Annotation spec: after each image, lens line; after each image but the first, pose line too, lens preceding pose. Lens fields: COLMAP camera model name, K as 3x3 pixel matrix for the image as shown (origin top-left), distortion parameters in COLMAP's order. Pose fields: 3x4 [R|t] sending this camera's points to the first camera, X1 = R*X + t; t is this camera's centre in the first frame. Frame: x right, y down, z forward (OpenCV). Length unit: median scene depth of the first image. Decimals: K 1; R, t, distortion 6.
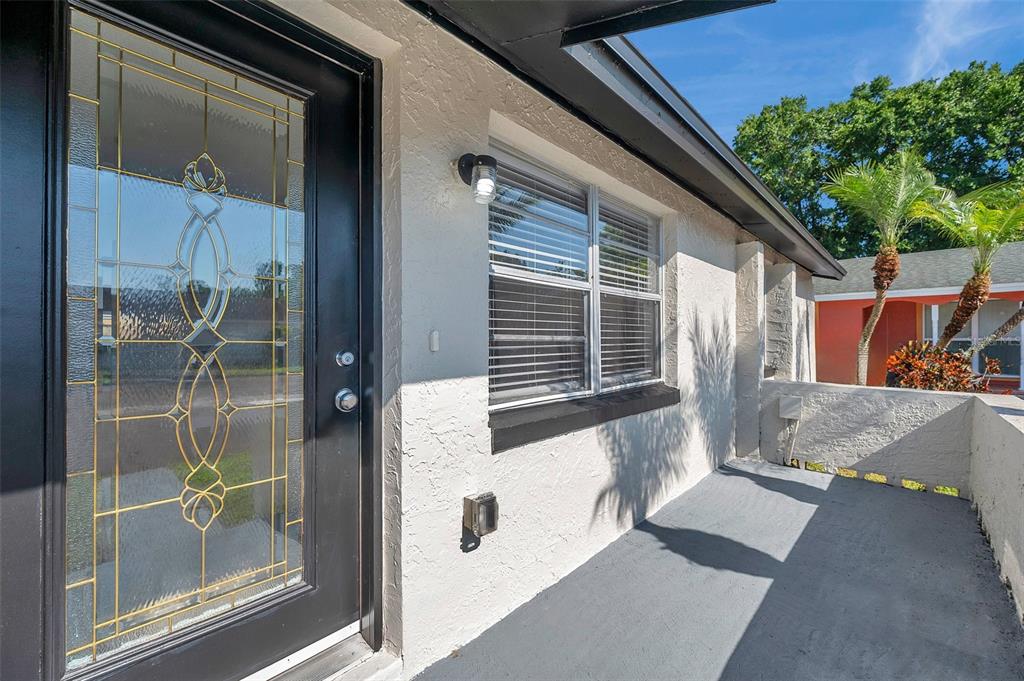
lens RADIAL K [[406.2, 0, 512.0], [0, 406.2, 340.5], [0, 0, 1]] dist [0.002588, 0.000256]
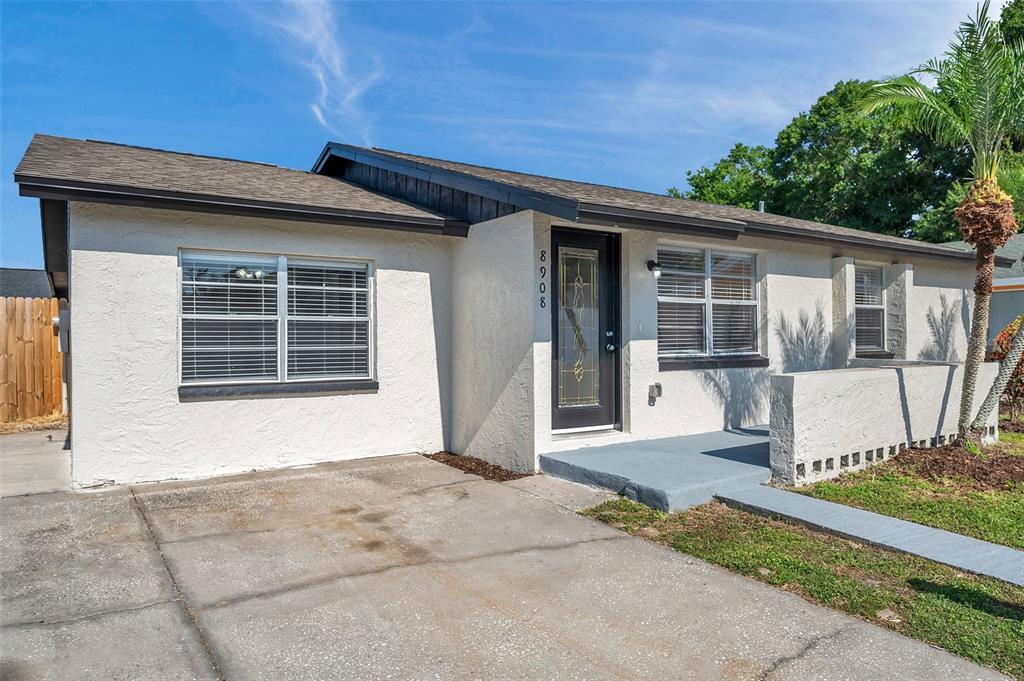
lens RADIAL K [[652.7, 0, 512.0], [0, 652.7, 340.5], [0, 0, 1]] dist [-0.001421, -0.000184]
pose [[0.978140, -0.003654, -0.207913, -0.070209], [0.004367, 0.999986, 0.002972, 0.045291], [0.207899, -0.003815, 0.978143, -2.305122]]
